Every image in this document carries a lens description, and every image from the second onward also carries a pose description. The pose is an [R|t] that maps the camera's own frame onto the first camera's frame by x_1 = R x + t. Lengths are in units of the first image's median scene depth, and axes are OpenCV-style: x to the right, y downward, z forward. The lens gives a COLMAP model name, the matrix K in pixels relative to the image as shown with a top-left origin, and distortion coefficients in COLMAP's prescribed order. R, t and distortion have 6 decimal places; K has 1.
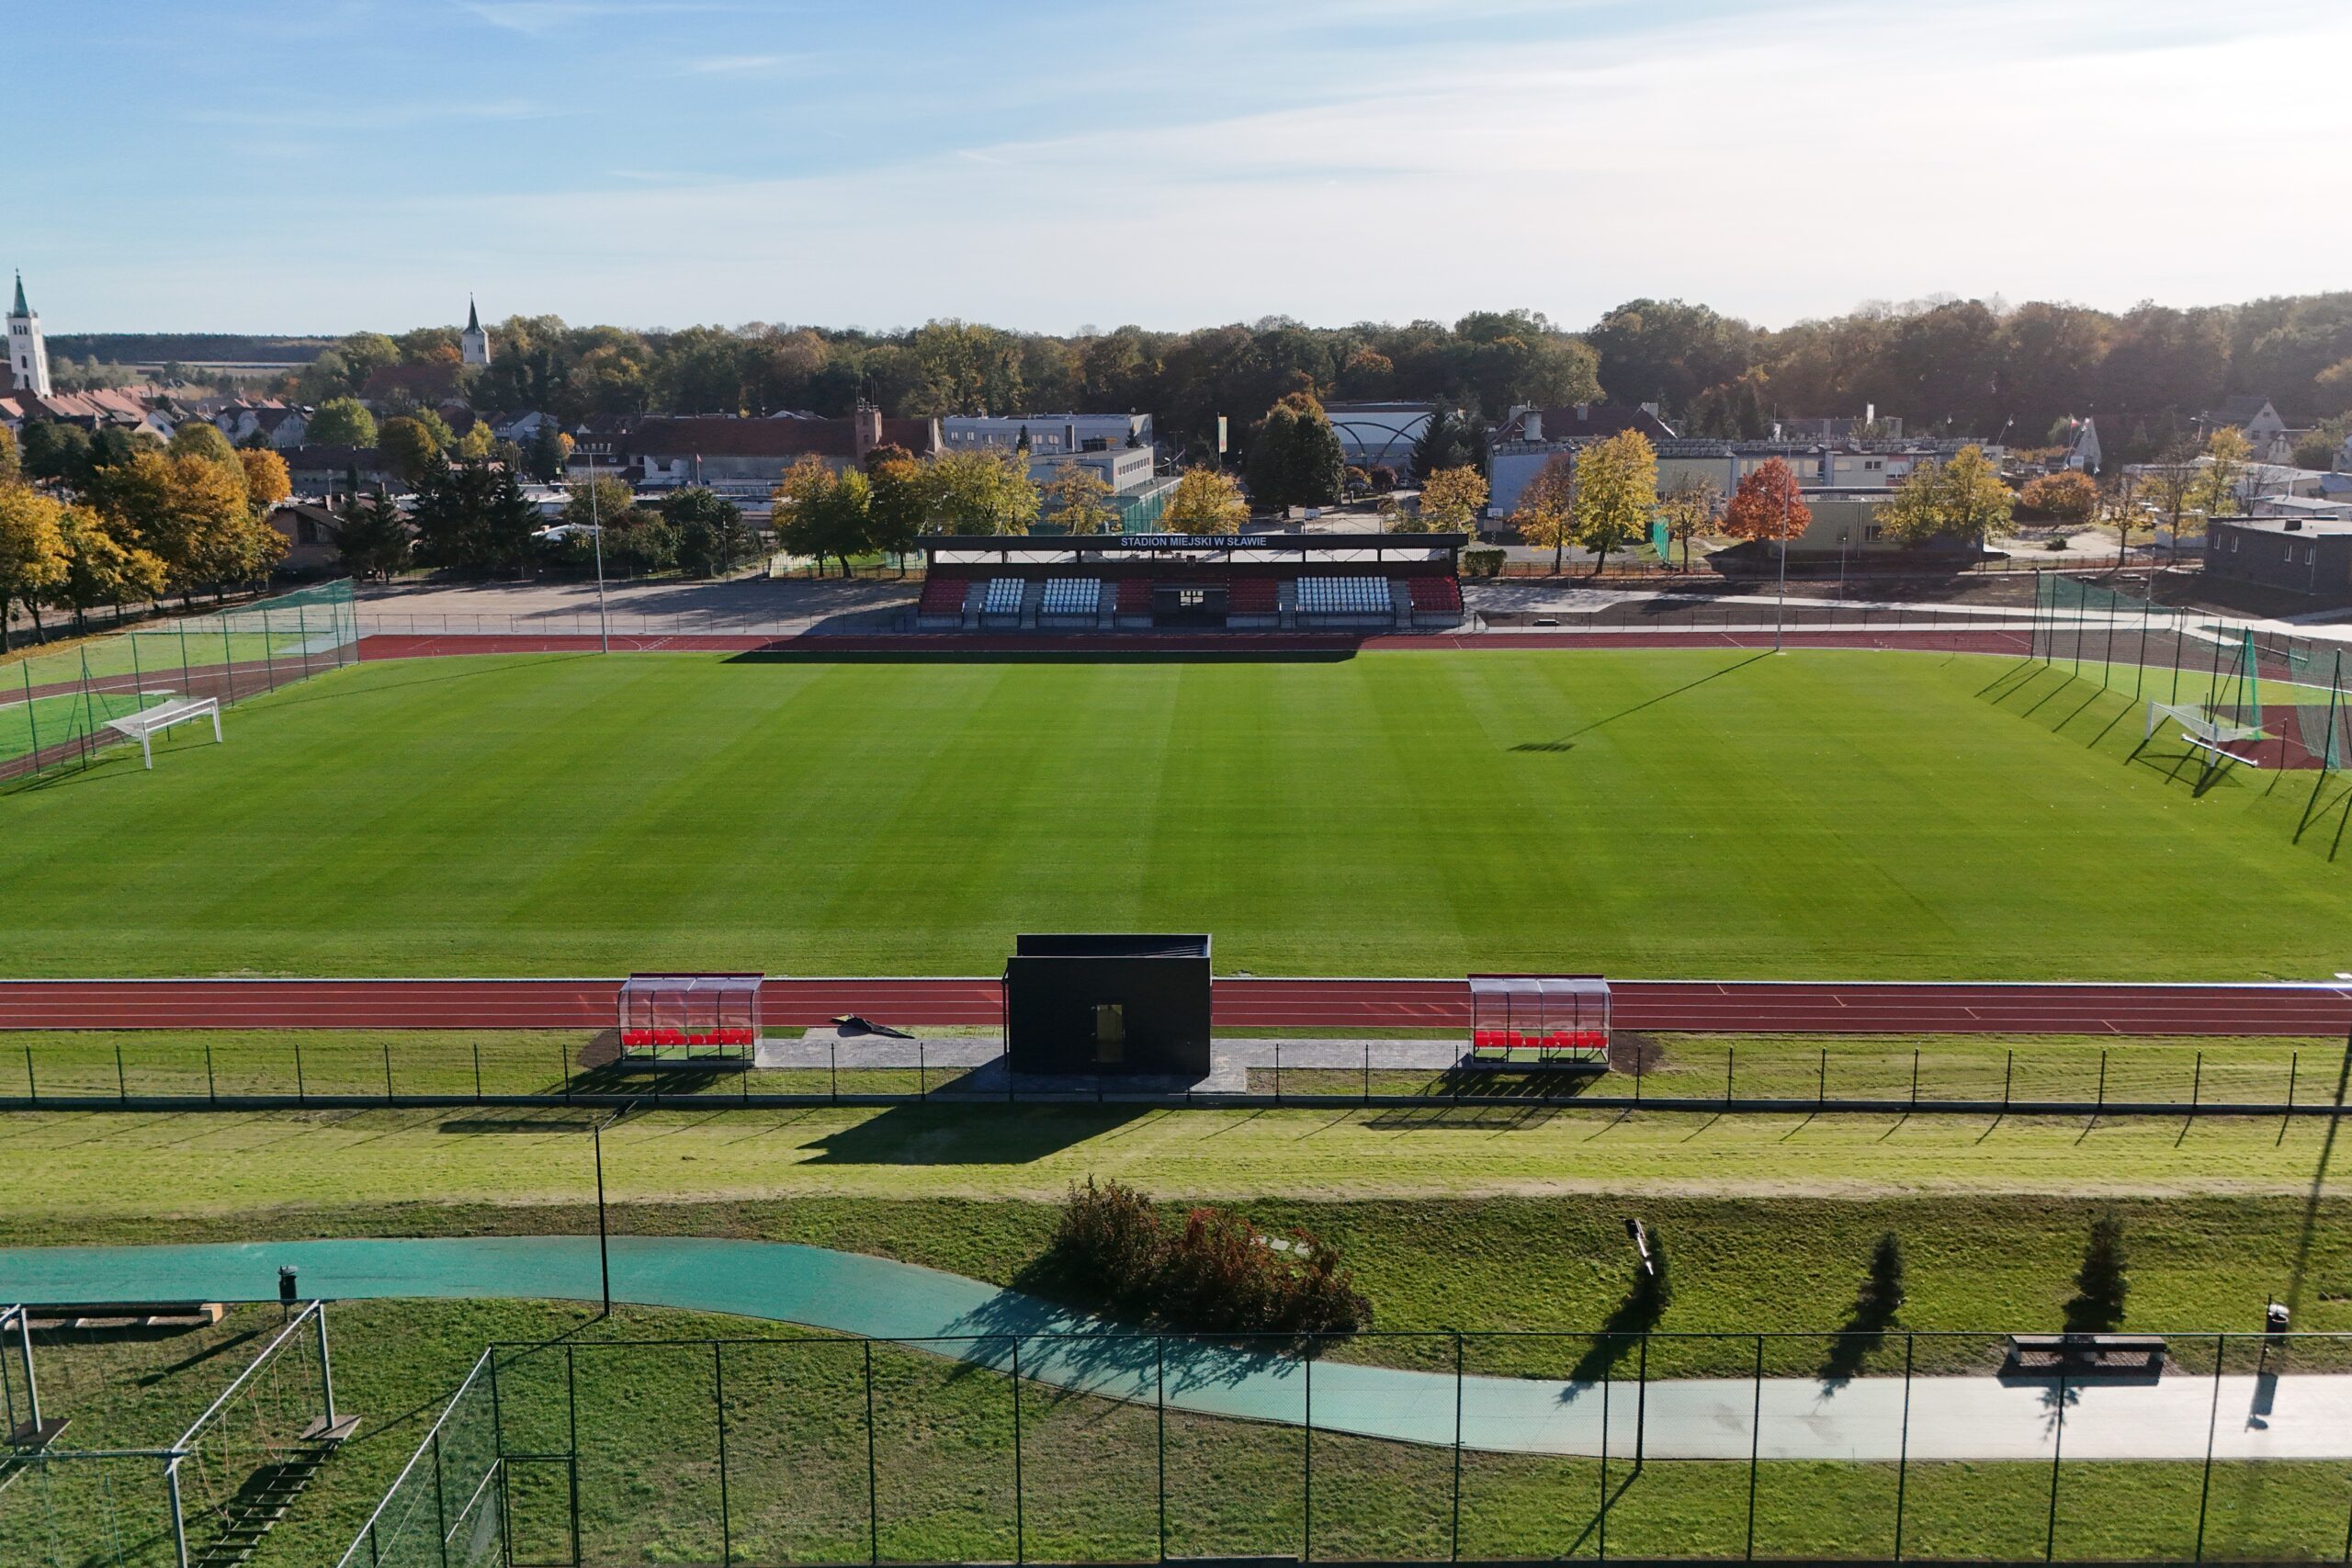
lens RADIAL K [[2040.9, 0, 1183.5], [0, 2040.9, 793.0], [0, 0, 1]] dist [0.057125, -0.034152]
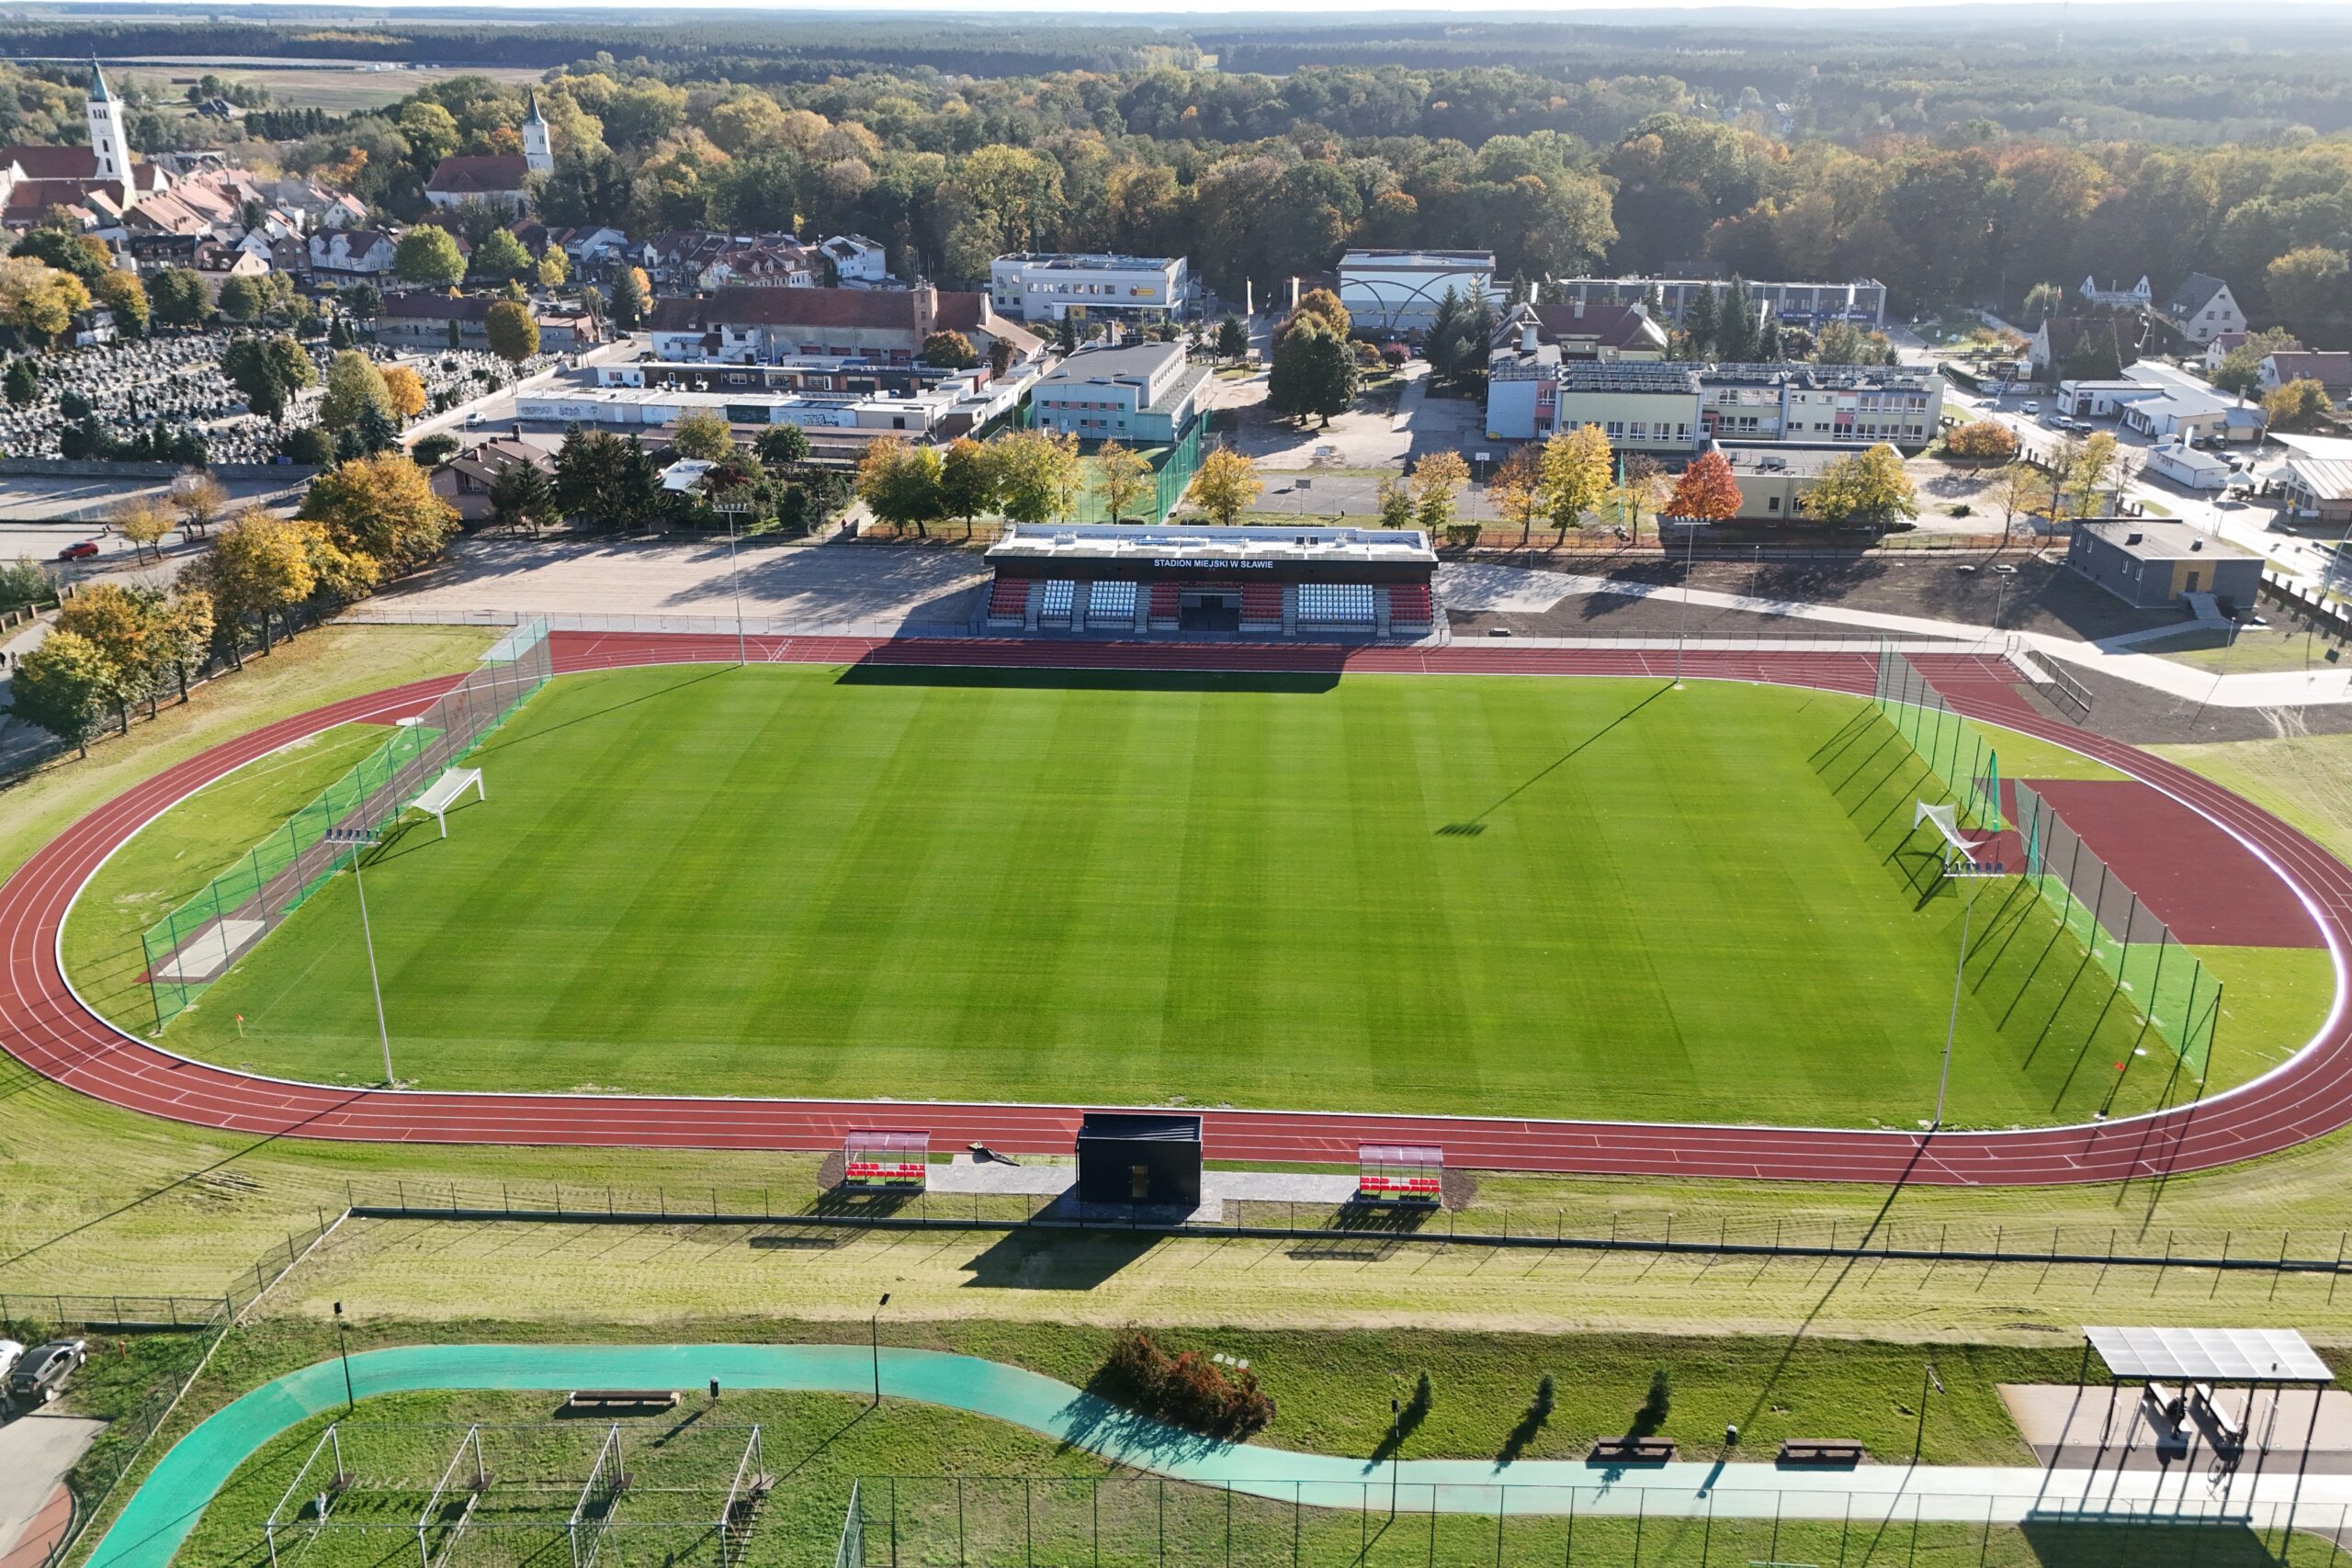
lens RADIAL K [[2040.9, 0, 1186.2], [0, 2040.9, 792.5], [0, 0, 1]] dist [0.057125, -0.034152]
pose [[0.999777, 0.016611, -0.013069, 0.016405], [-0.014448, 0.988427, 0.151010, -0.406110], [0.015426, -0.150787, 0.988446, -0.542099]]
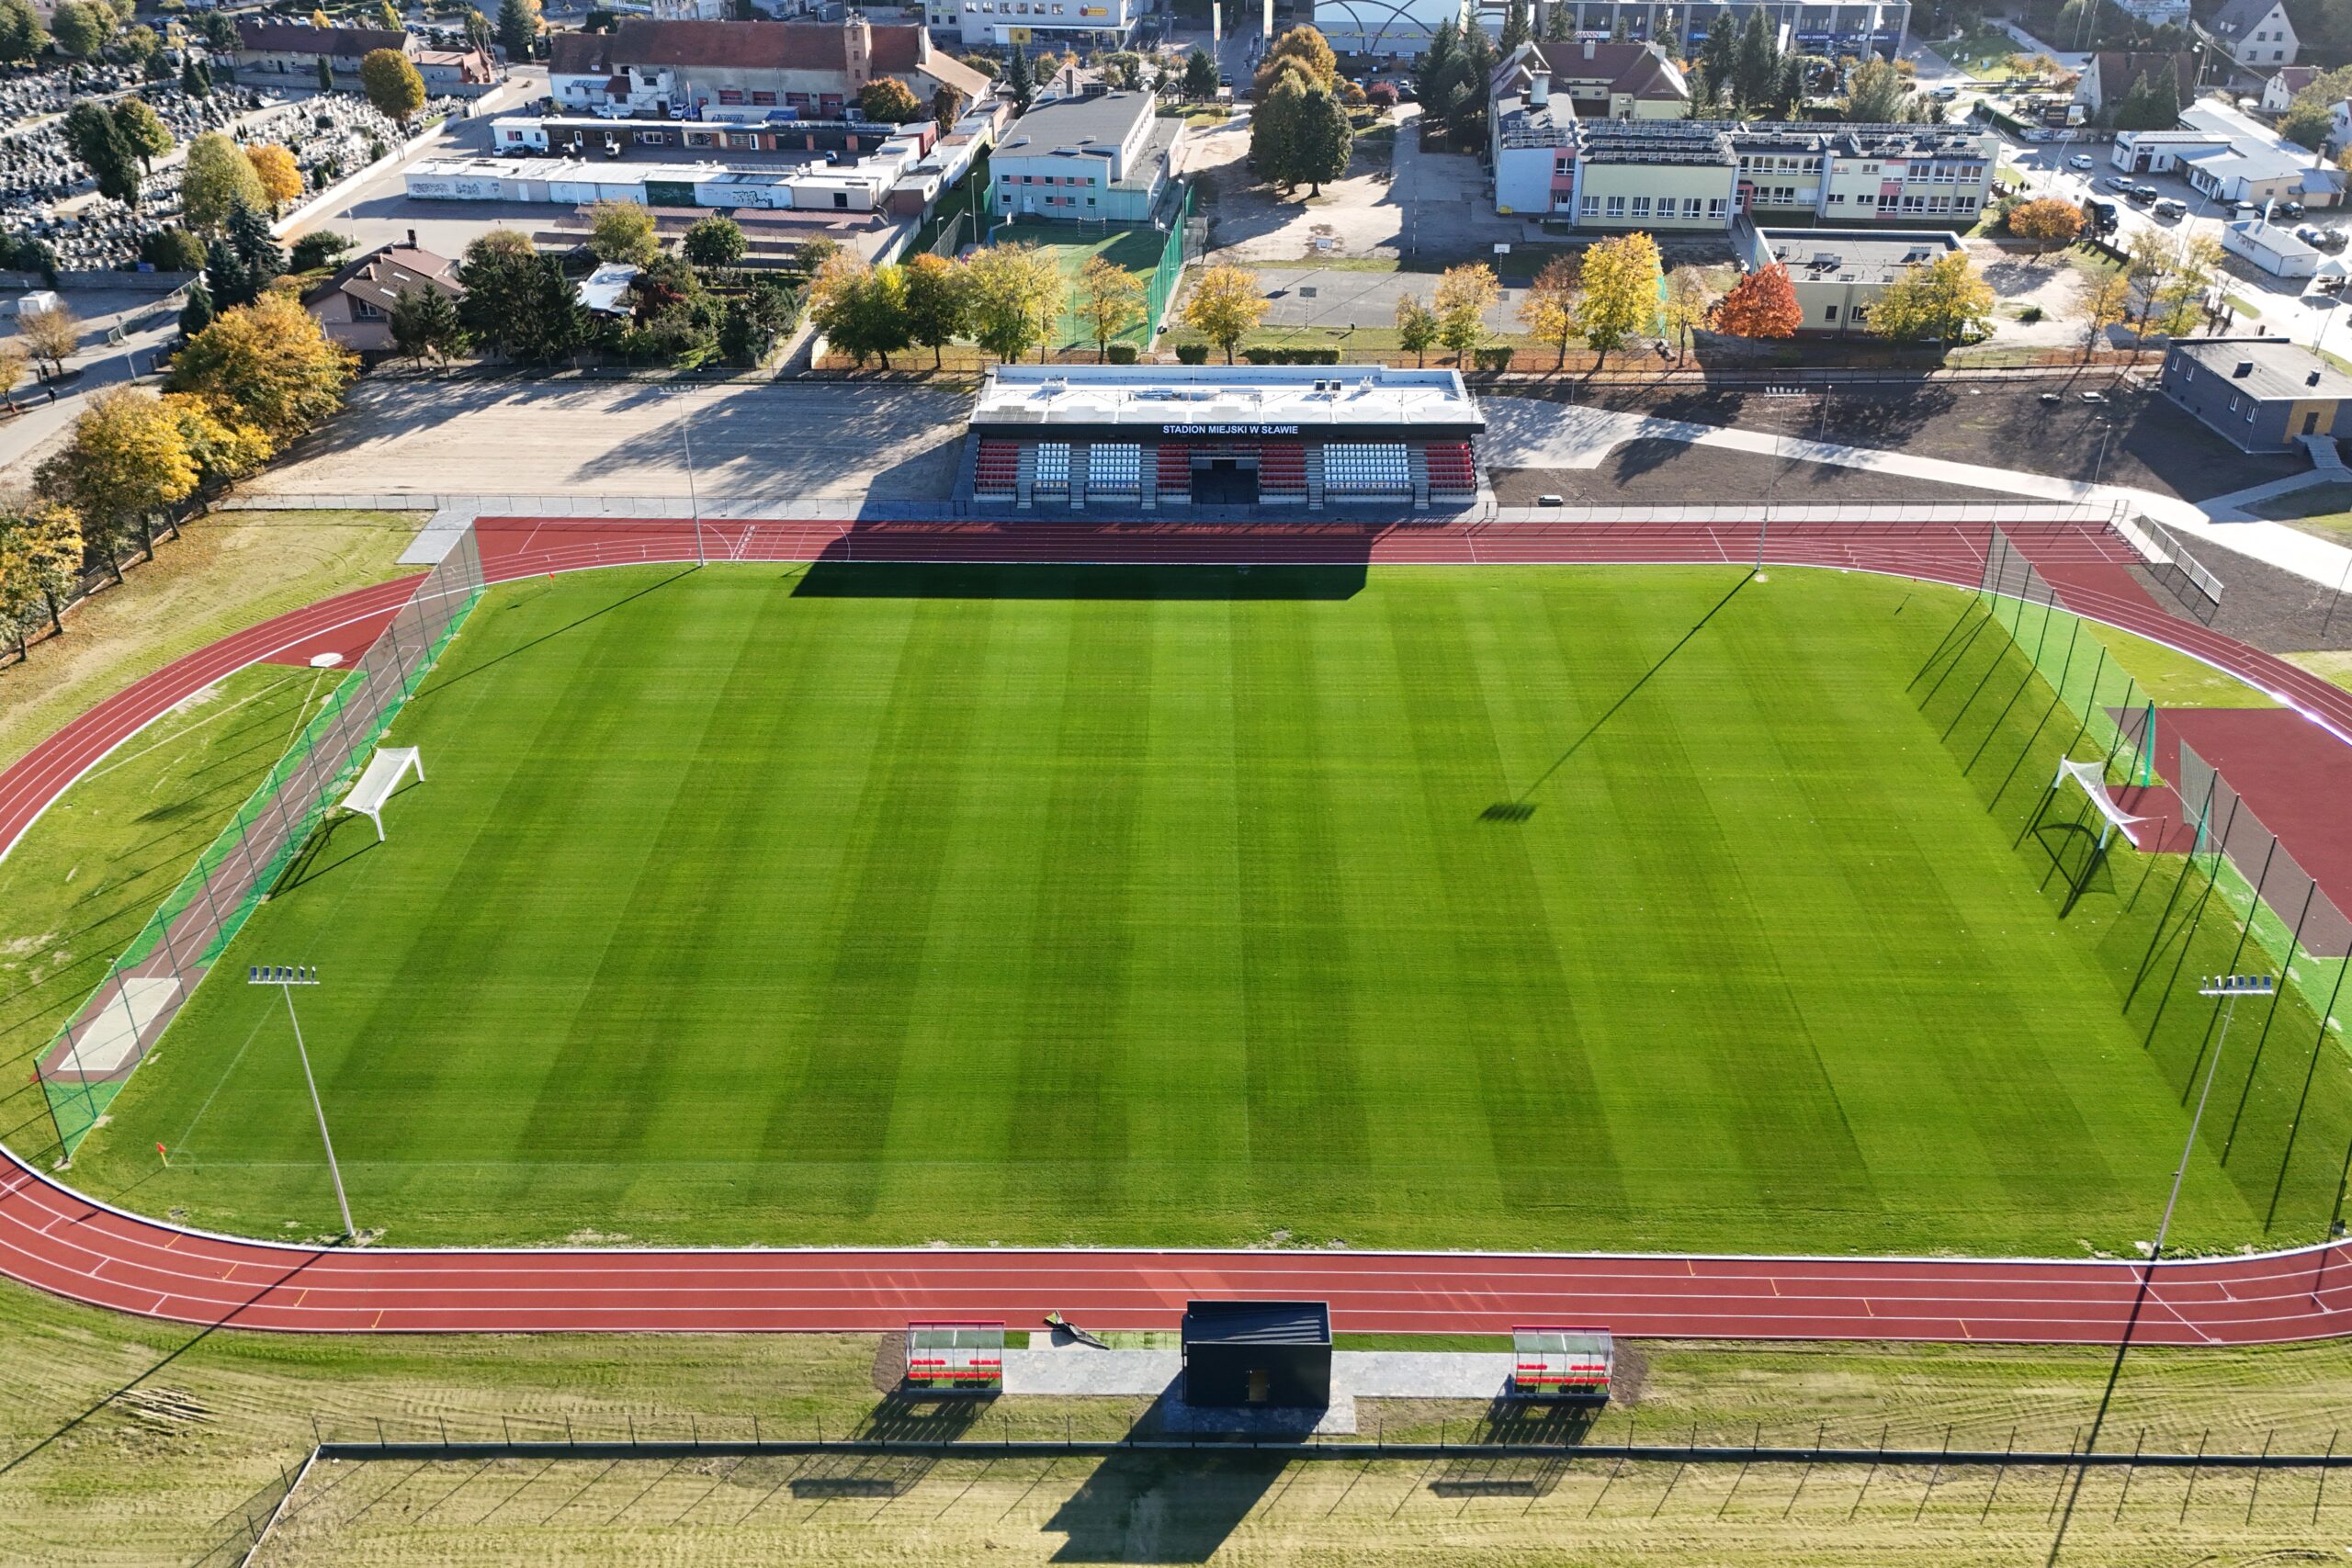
lens RADIAL K [[2040.9, 0, 1183.9], [0, 2040.9, 780.3], [0, 0, 1]] dist [0.057125, -0.034152]
pose [[0.999702, -0.003194, 0.024213, -0.109488], [-0.004252, 0.953516, 0.301314, -0.641975], [-0.024050, -0.301327, 0.953218, -0.202821]]
